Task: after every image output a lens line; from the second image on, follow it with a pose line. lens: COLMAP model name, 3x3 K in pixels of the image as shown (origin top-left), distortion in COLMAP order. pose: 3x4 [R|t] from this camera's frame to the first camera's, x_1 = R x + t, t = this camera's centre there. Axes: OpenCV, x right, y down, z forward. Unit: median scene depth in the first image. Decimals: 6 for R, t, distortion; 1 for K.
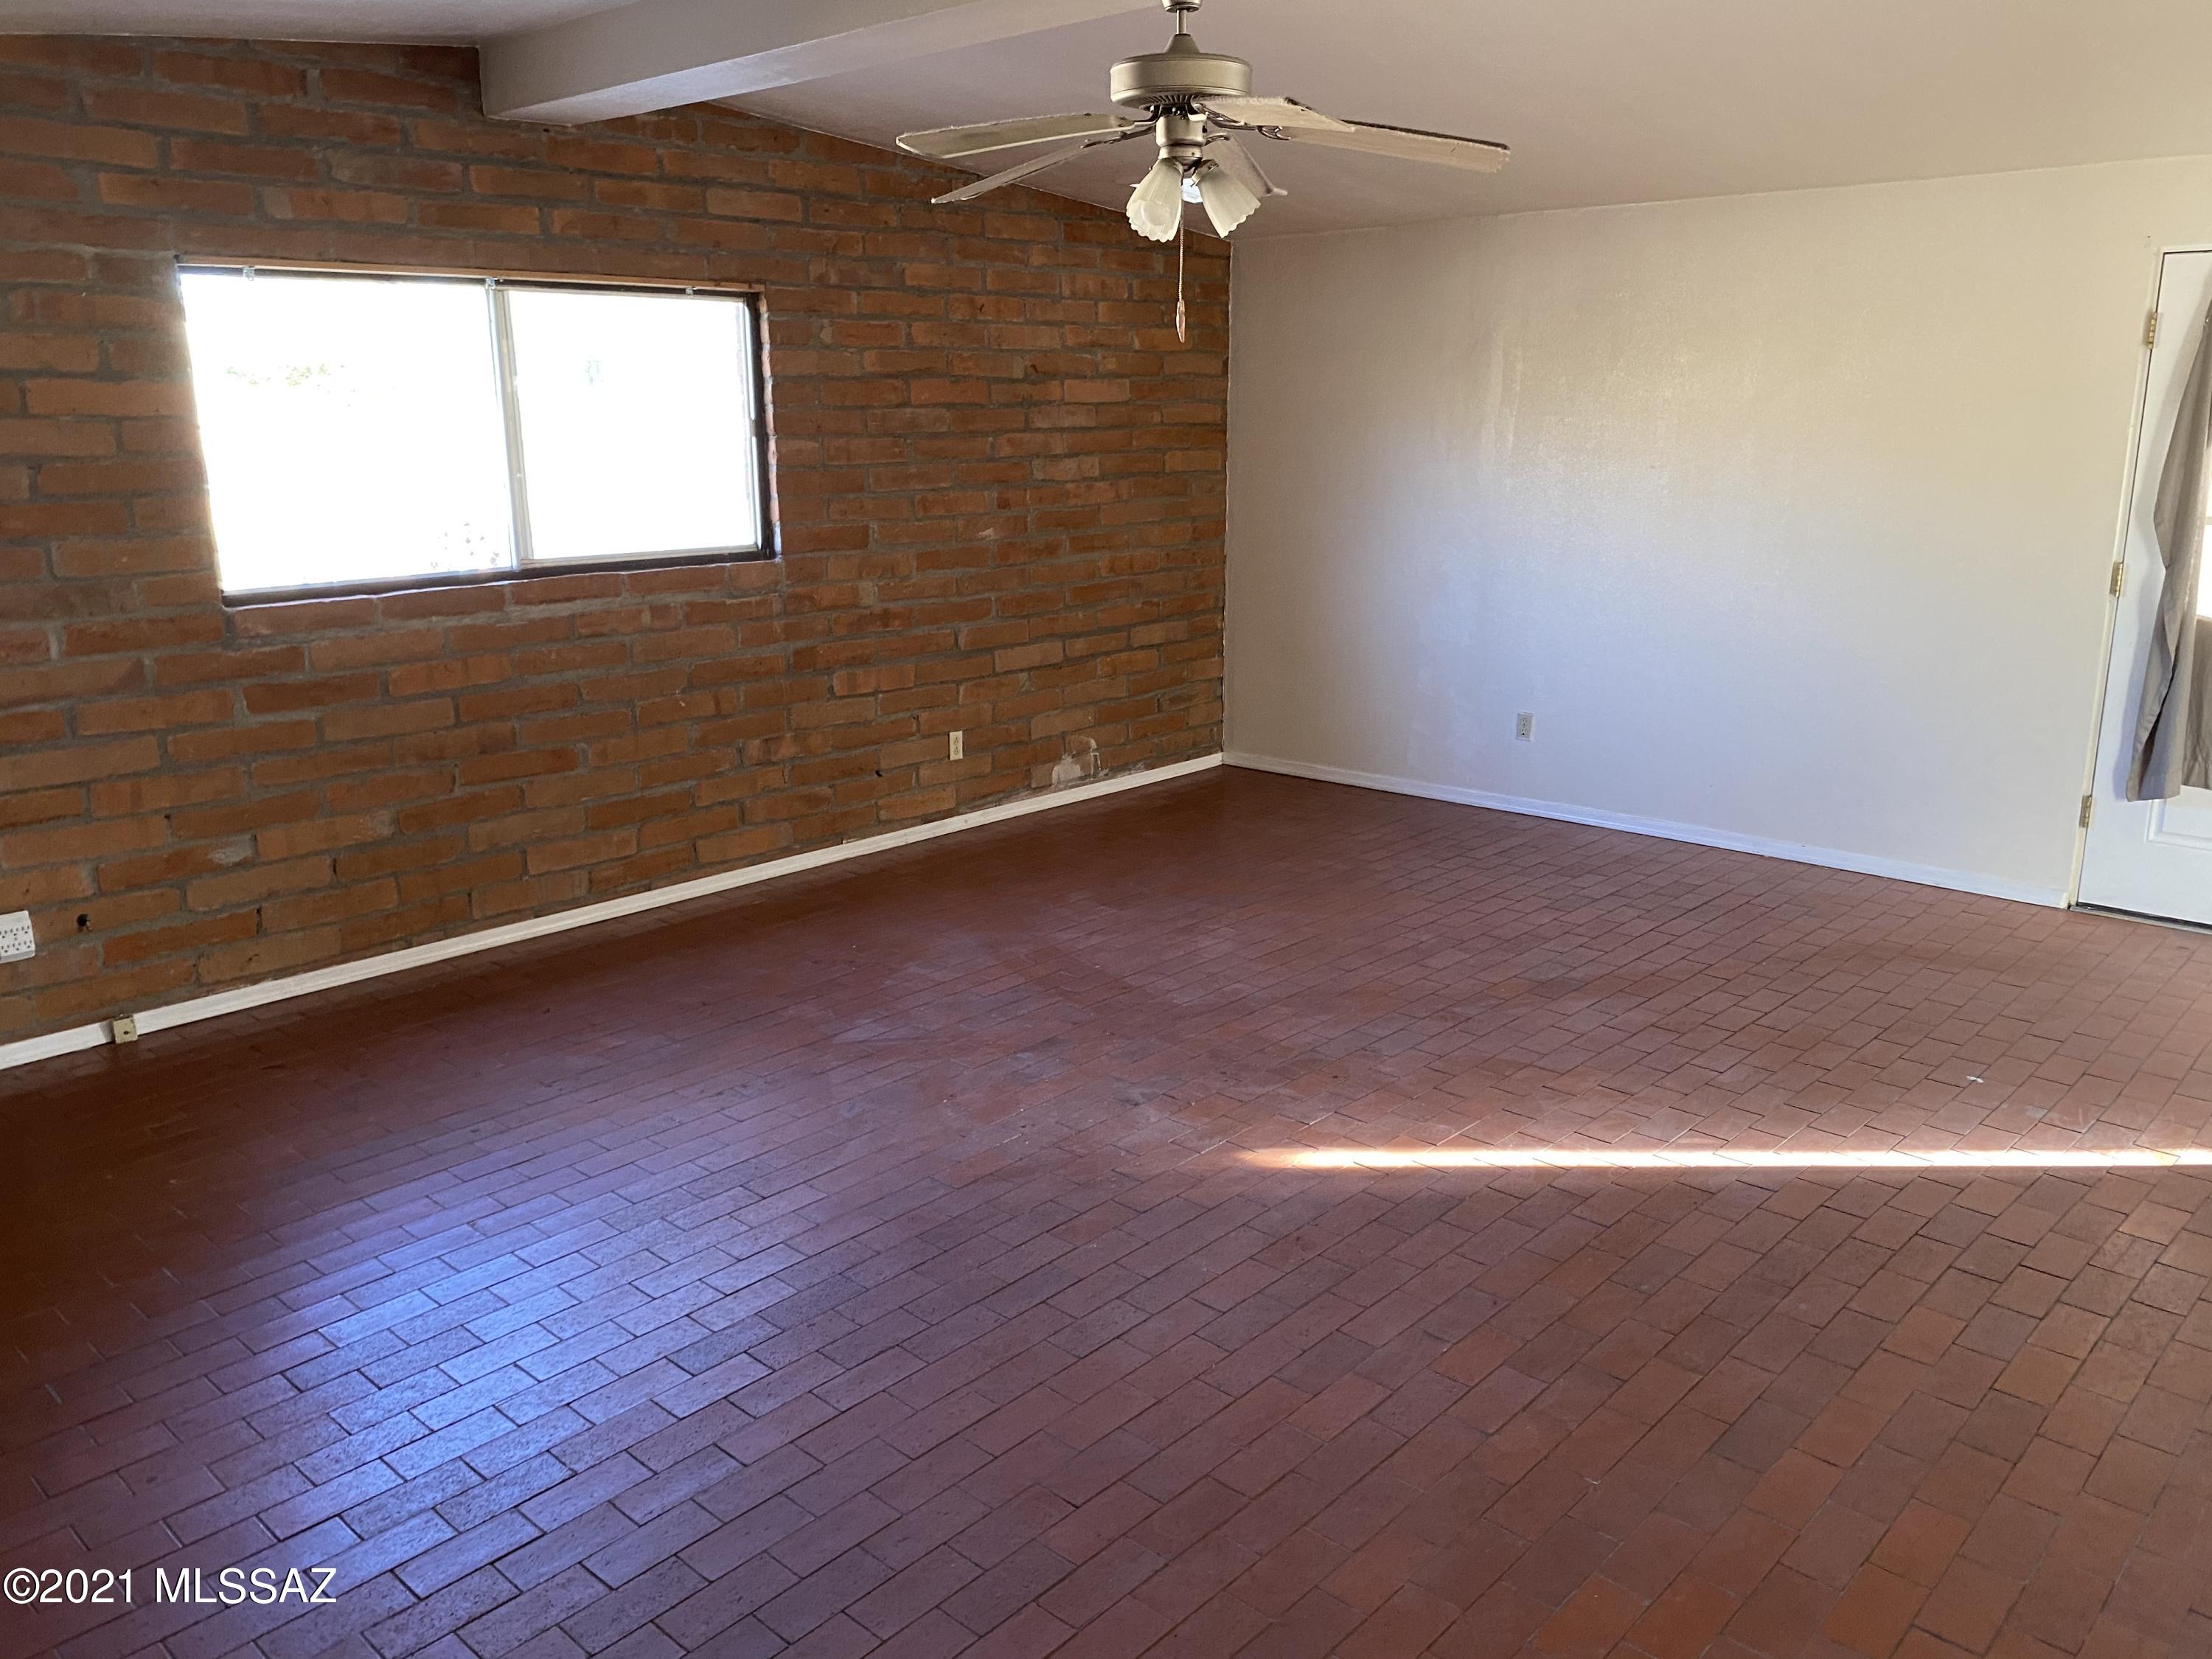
lens RADIAL K [[1699.8, 0, 1106.0], [0, 1699.8, 829.5], [0, 0, 1]] dist [0.001934, -0.000991]
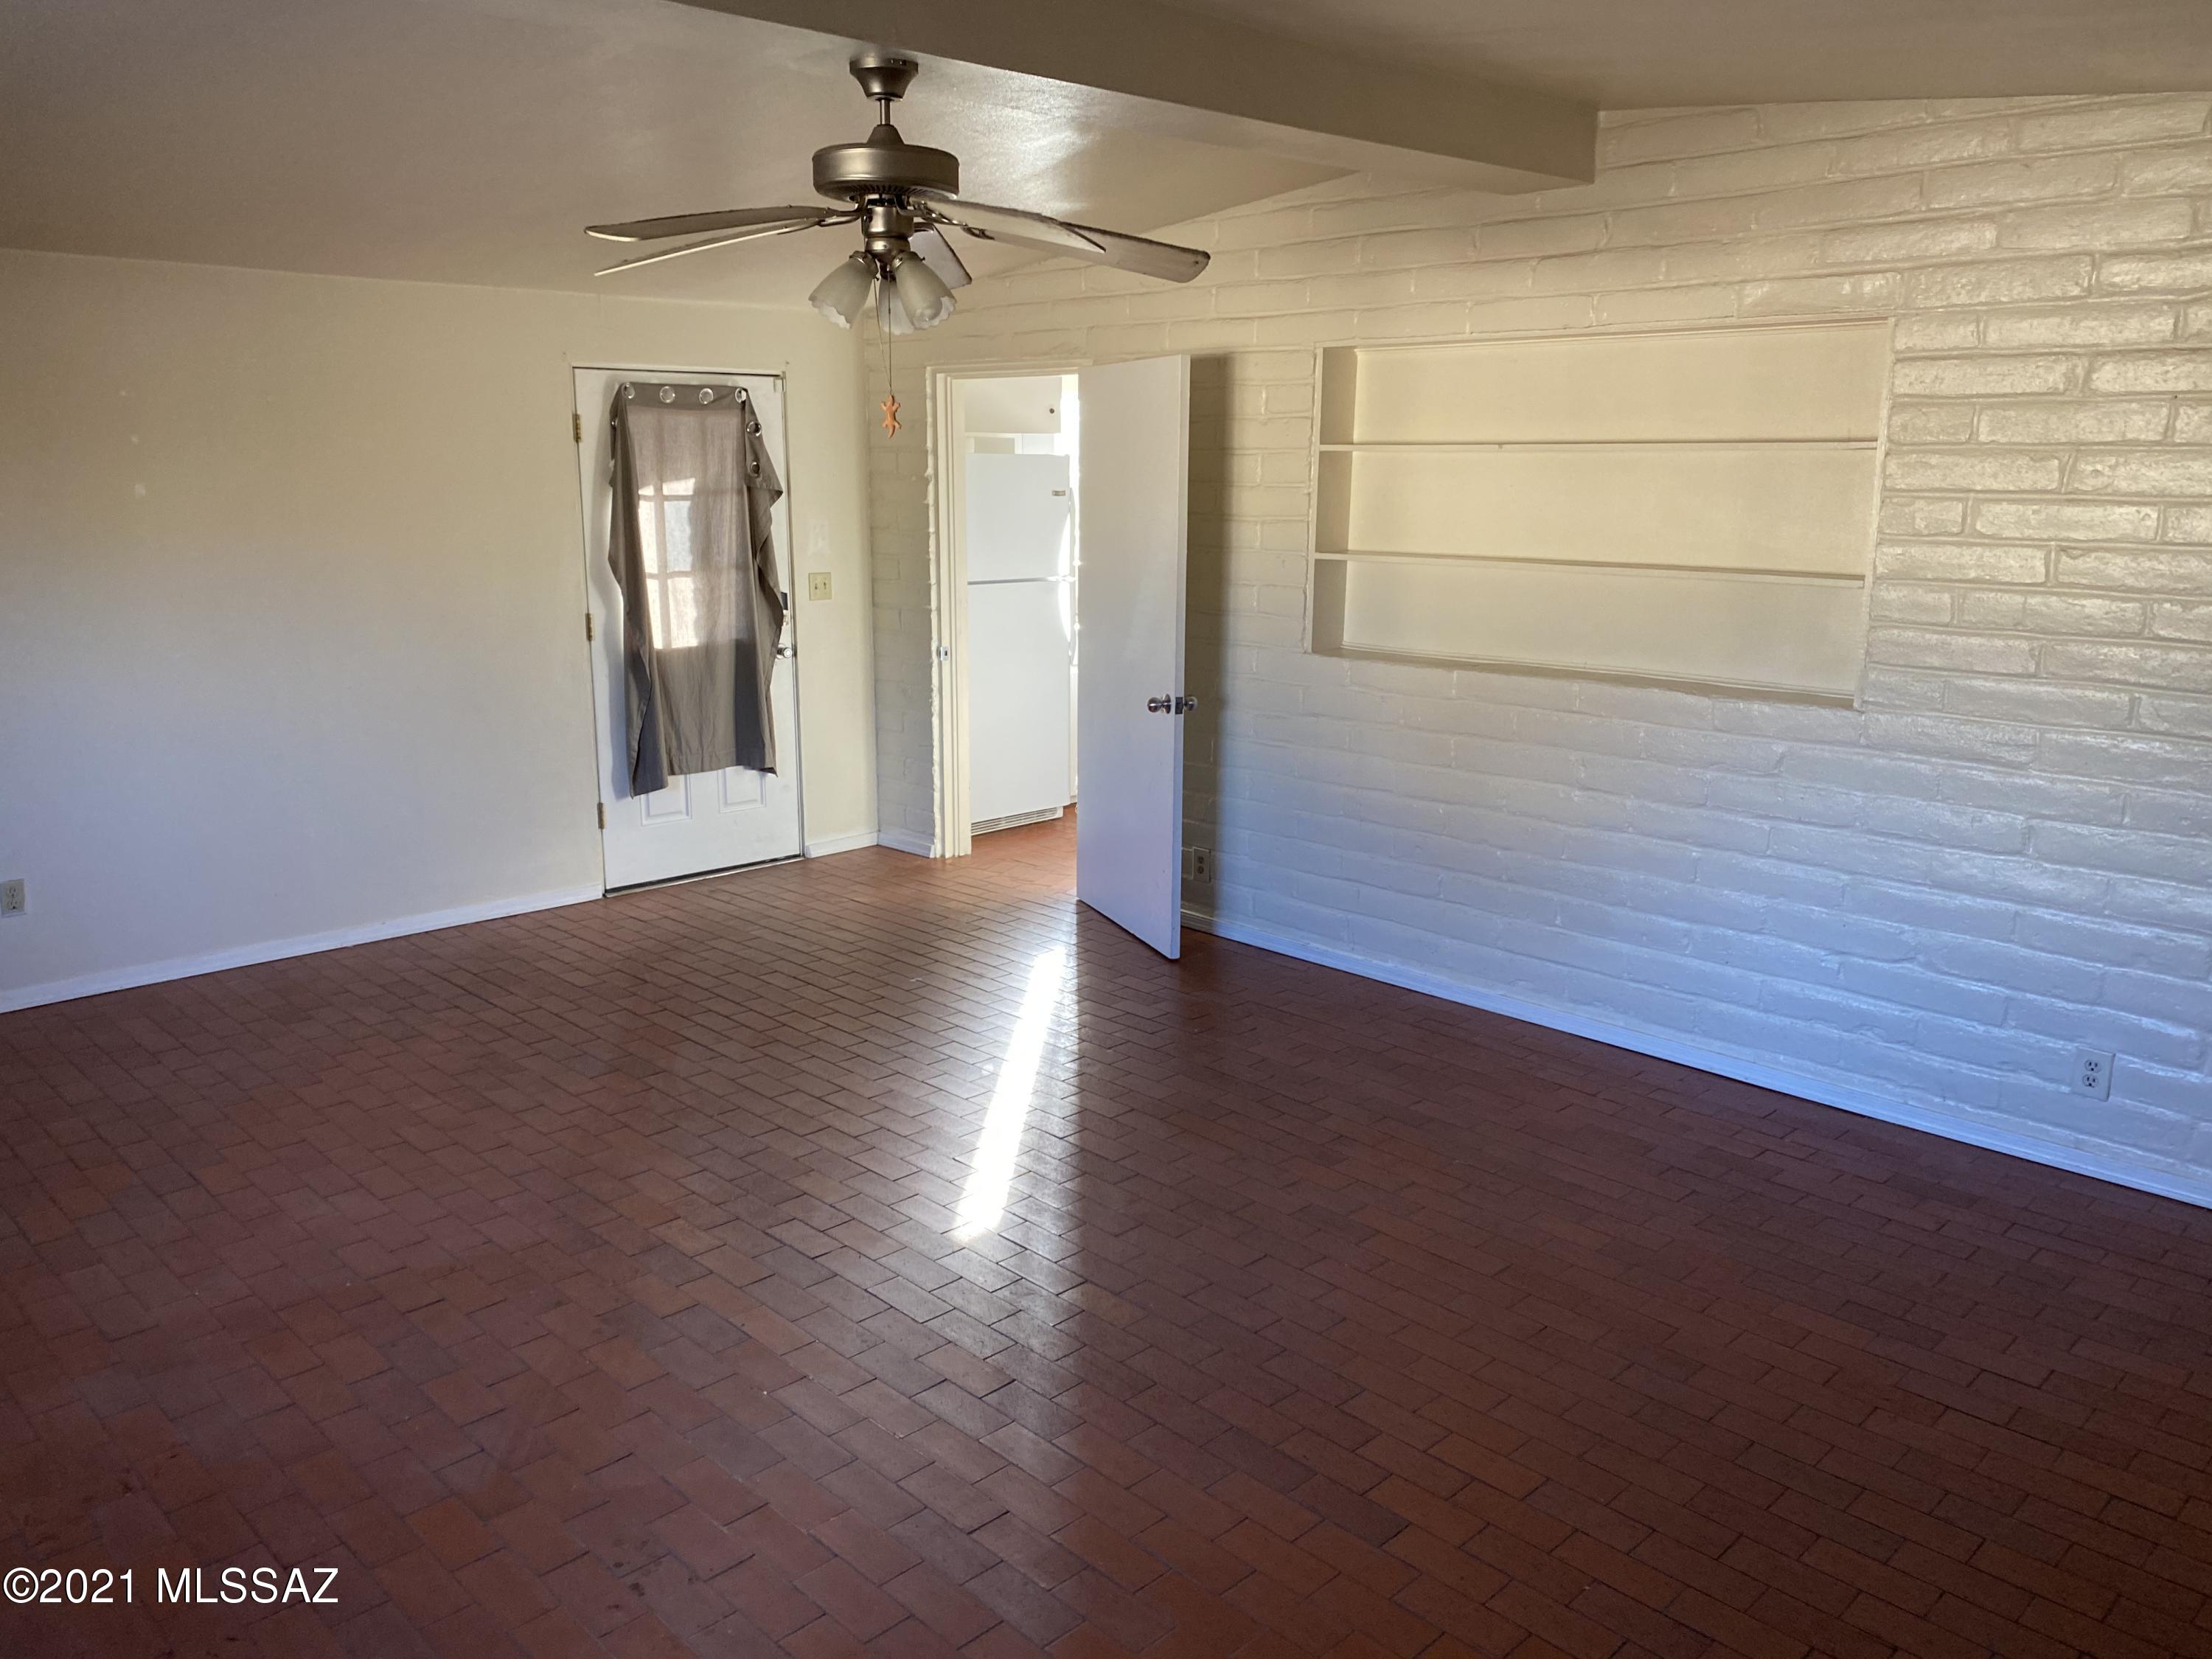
lens RADIAL K [[1699.8, 0, 1106.0], [0, 1699.8, 829.5], [0, 0, 1]] dist [0.001934, -0.000991]
pose [[0.060829, -0.211347, 0.975516, -0.637569], [0.242703, 0.951126, 0.190929, -0.157011], [-0.968192, 0.225147, 0.109151, 0.552751]]
